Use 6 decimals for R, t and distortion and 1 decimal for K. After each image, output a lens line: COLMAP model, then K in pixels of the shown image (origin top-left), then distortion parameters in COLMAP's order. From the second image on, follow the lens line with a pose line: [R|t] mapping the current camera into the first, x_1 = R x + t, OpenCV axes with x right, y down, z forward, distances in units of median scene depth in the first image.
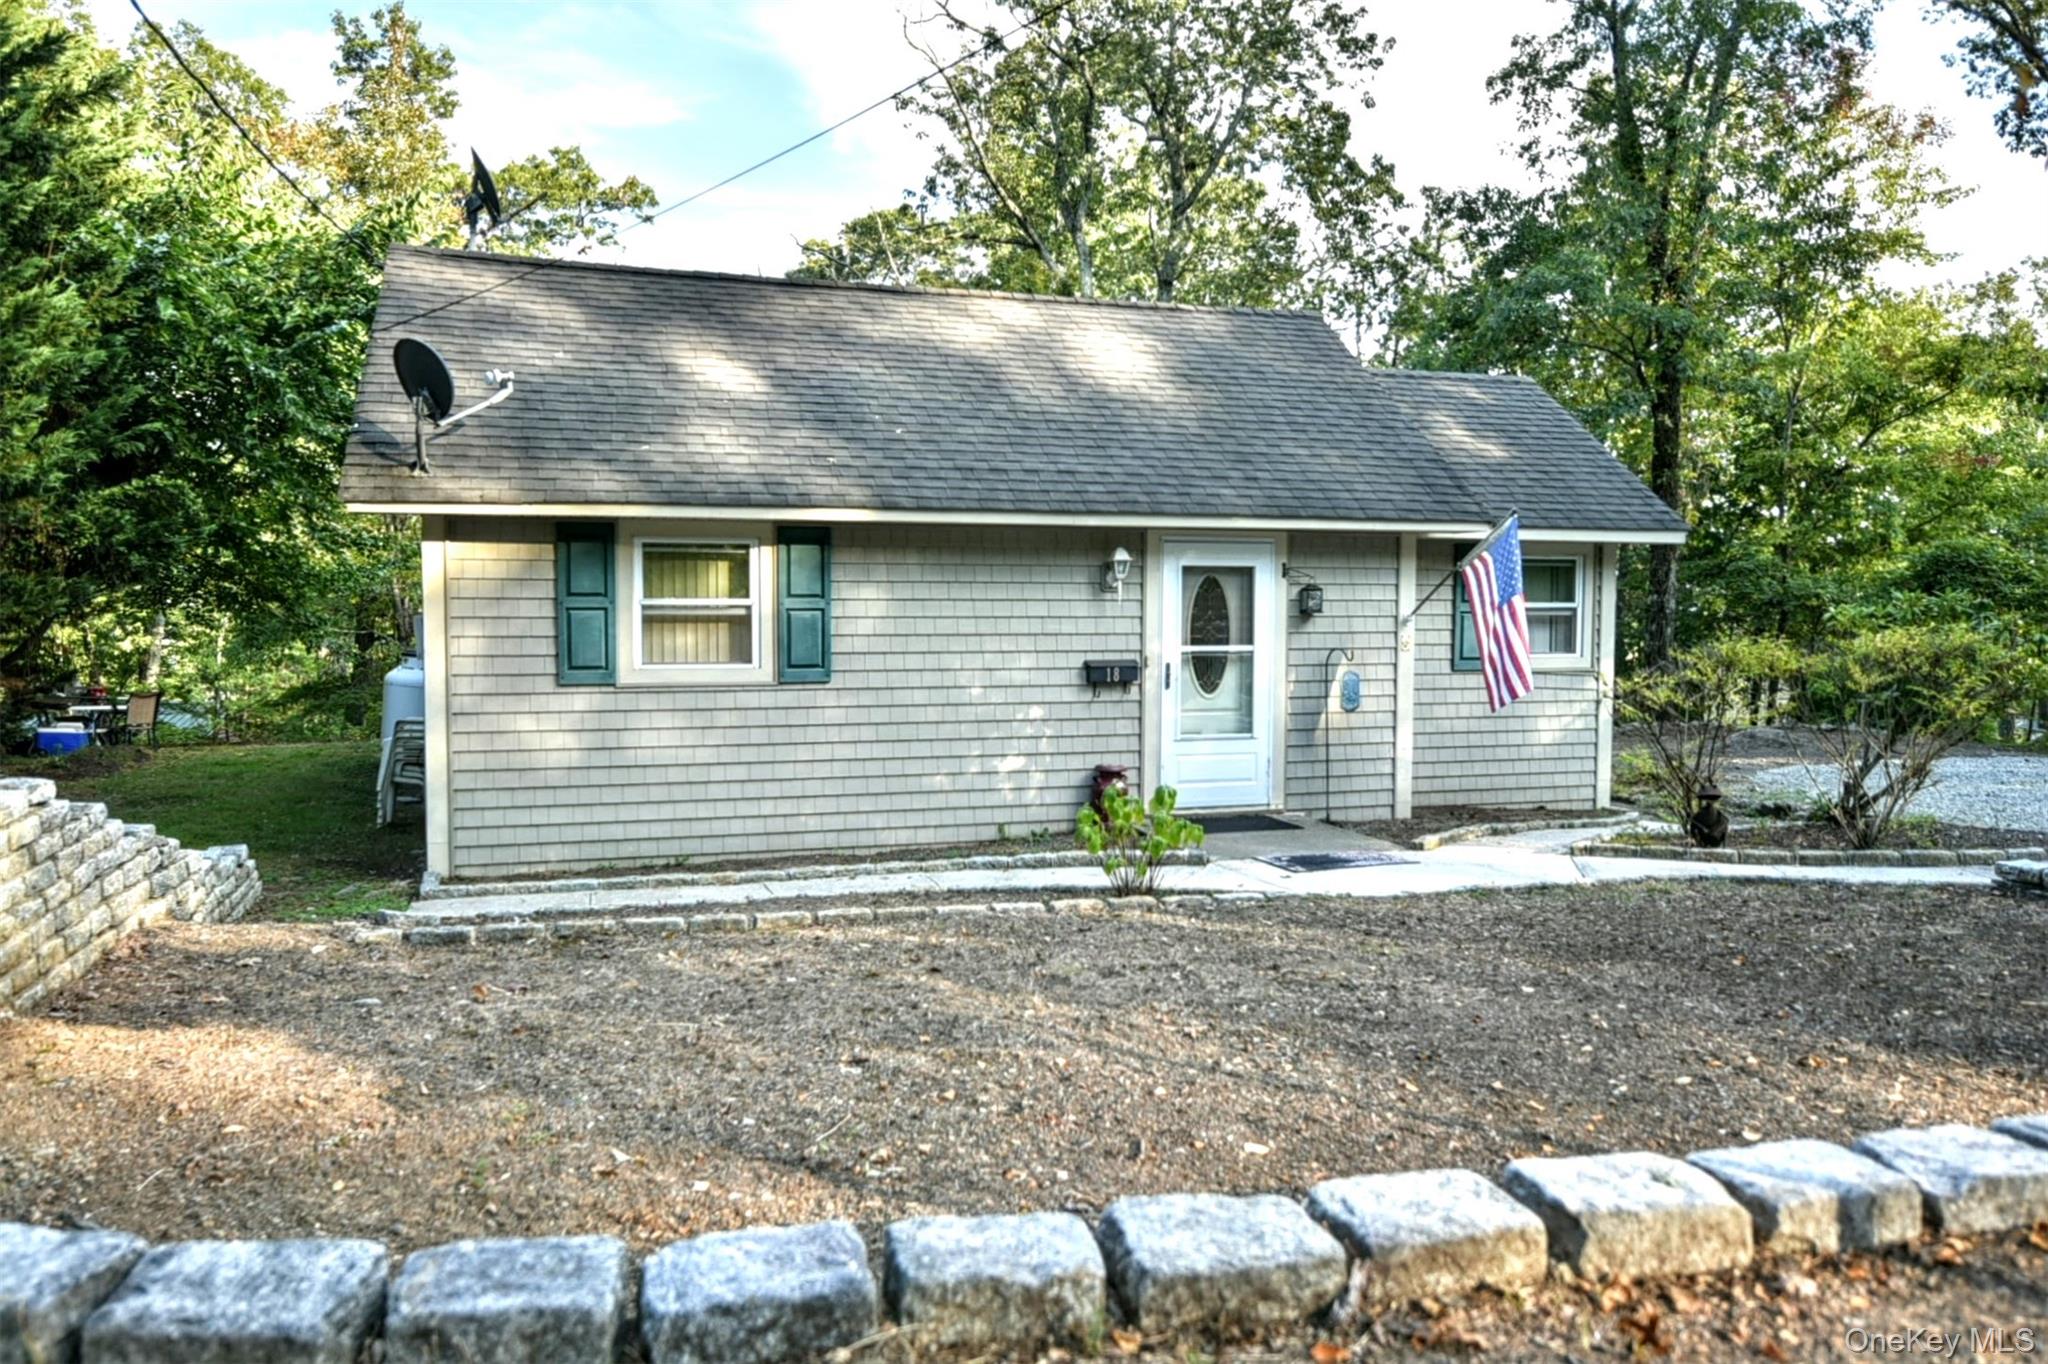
lens RADIAL K [[1450.3, 0, 1021.3], [0, 1450.3, 677.4], [0, 0, 1]] dist [-0.013860, 0.012277]
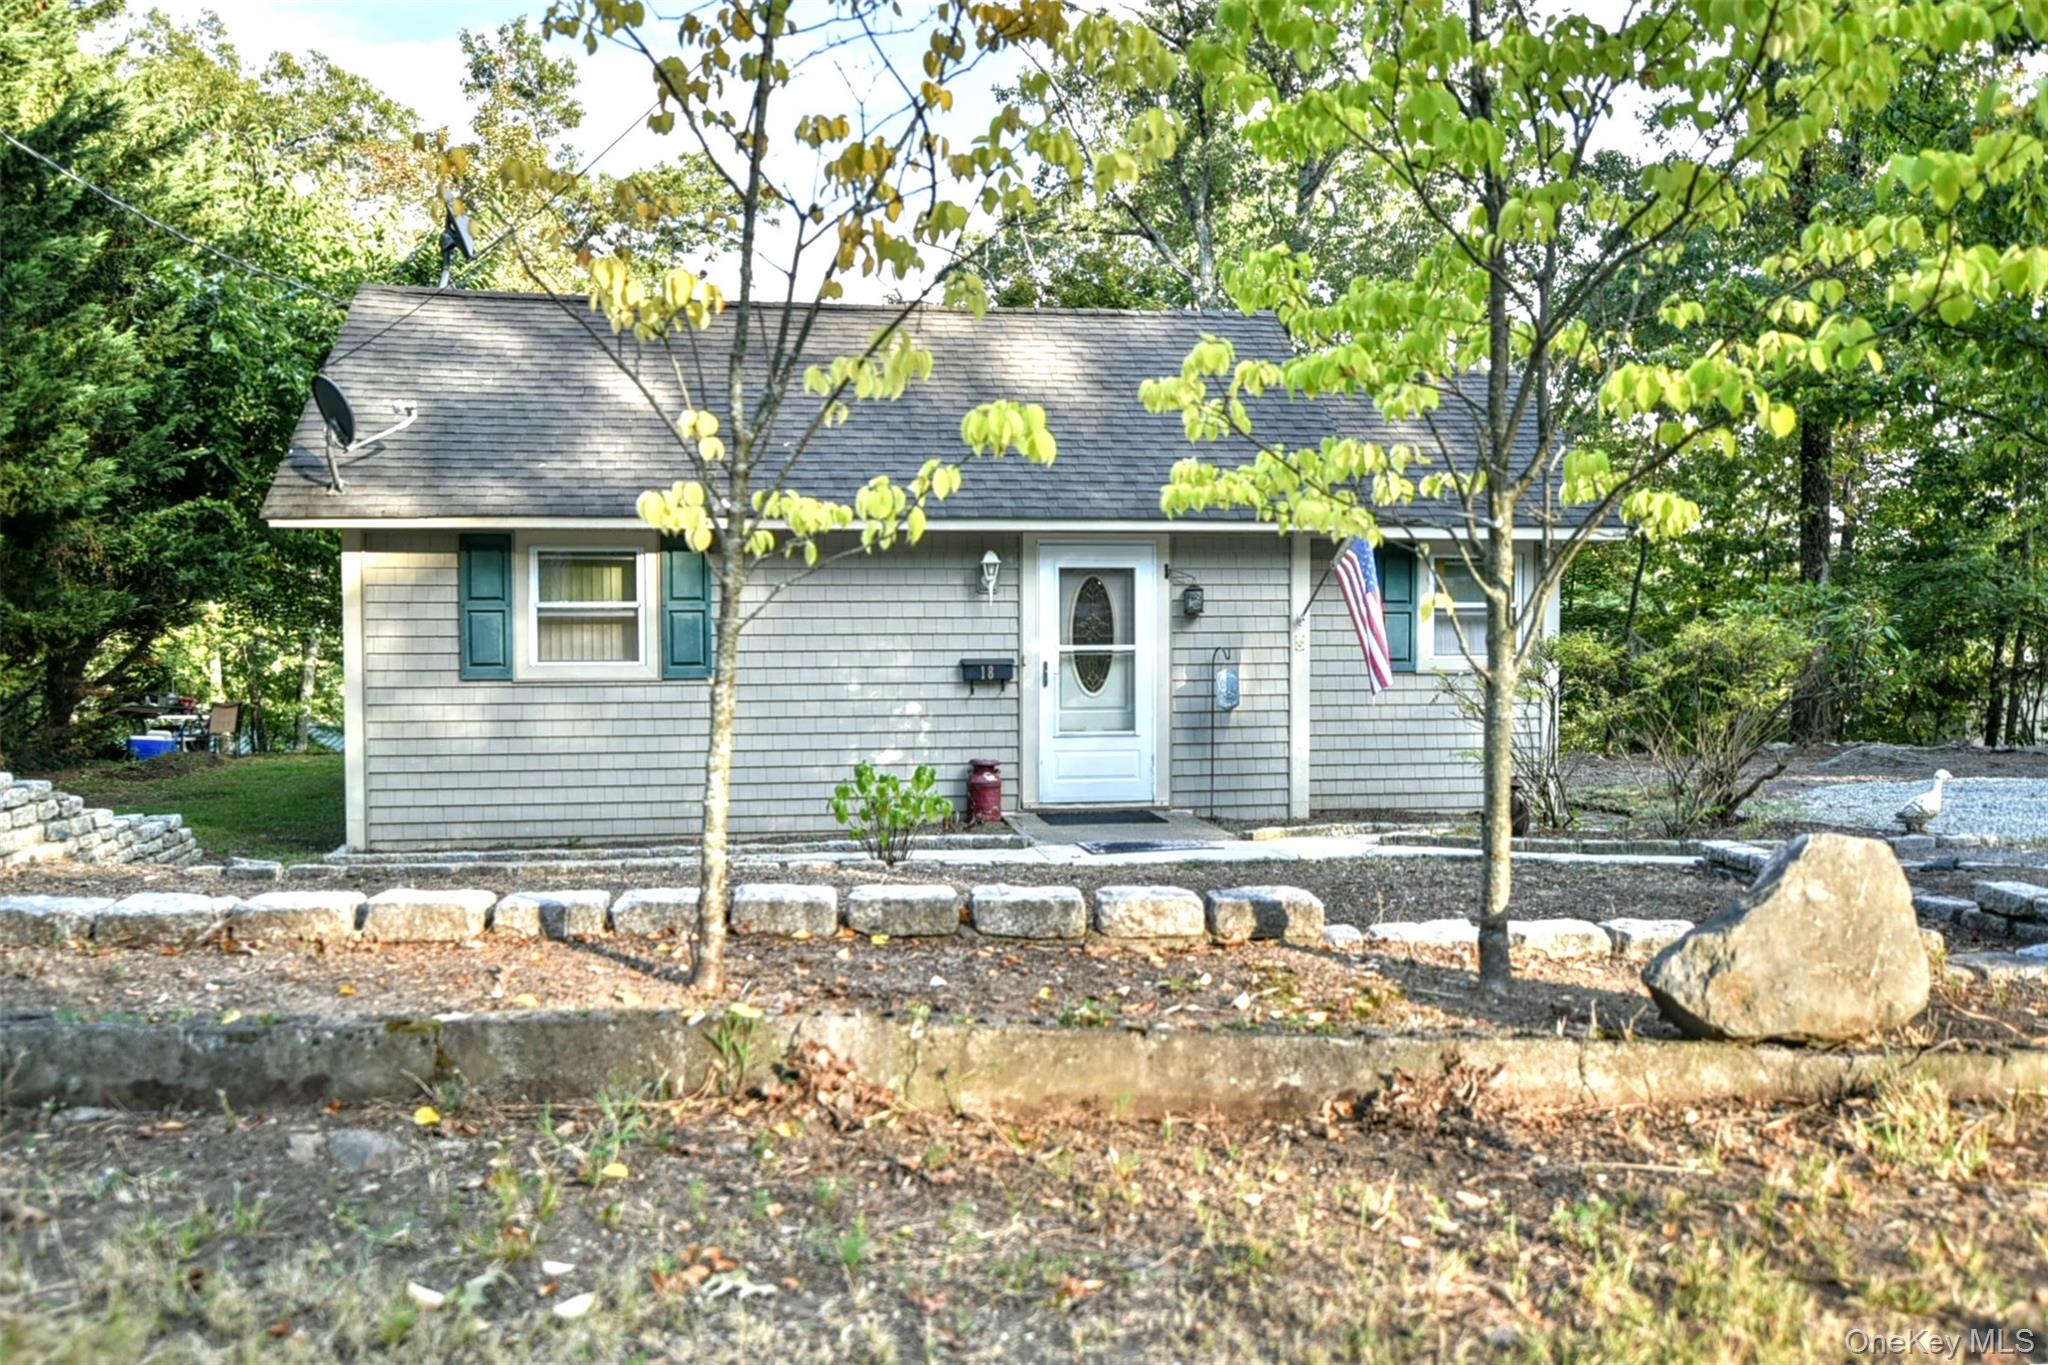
lens RADIAL K [[1632.7, 0, 1025.4], [0, 1632.7, 672.1], [0, 0, 1]] dist [0.003392, -0.015403]
pose [[0.988549, -0.001424, -0.150892, 0.261971], [-0.001818, 0.999771, -0.021344, 0.022316], [0.150888, 0.021374, 0.988320, -0.153352]]
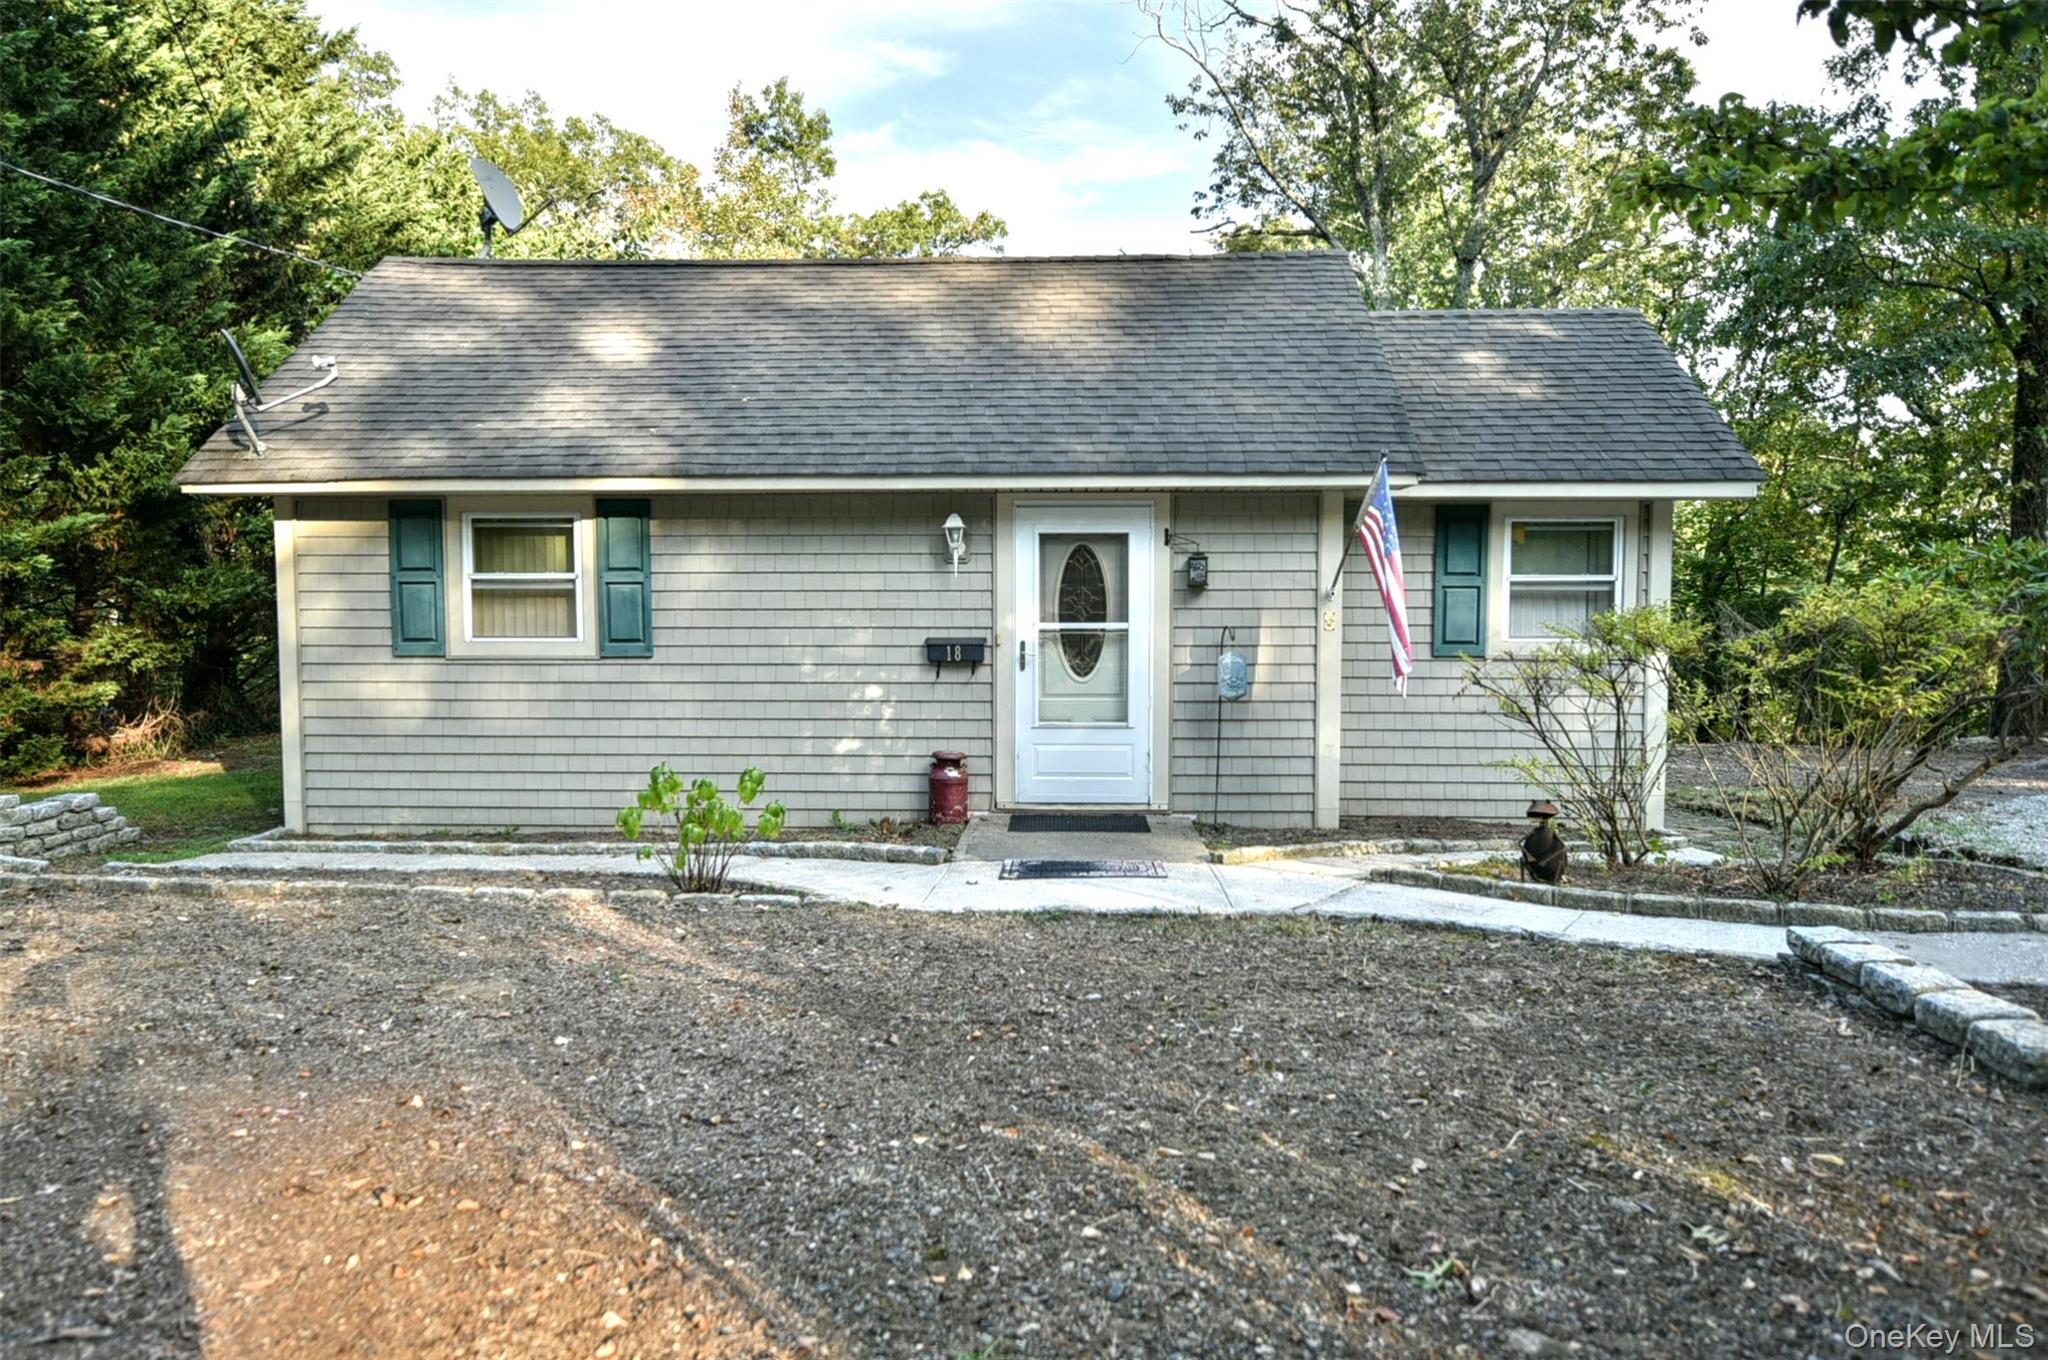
lens RADIAL K [[1349.2, 0, 1023.1], [0, 1349.2, 685.5], [0, 0, 1]] dist [-0.004747, -0.002404]
pose [[0.940856, 0.015725, -0.338441, 0.384533], [-0.014591, 0.999876, 0.005894, 0.012635], [0.338492, -0.000607, 0.940969, 0.209423]]
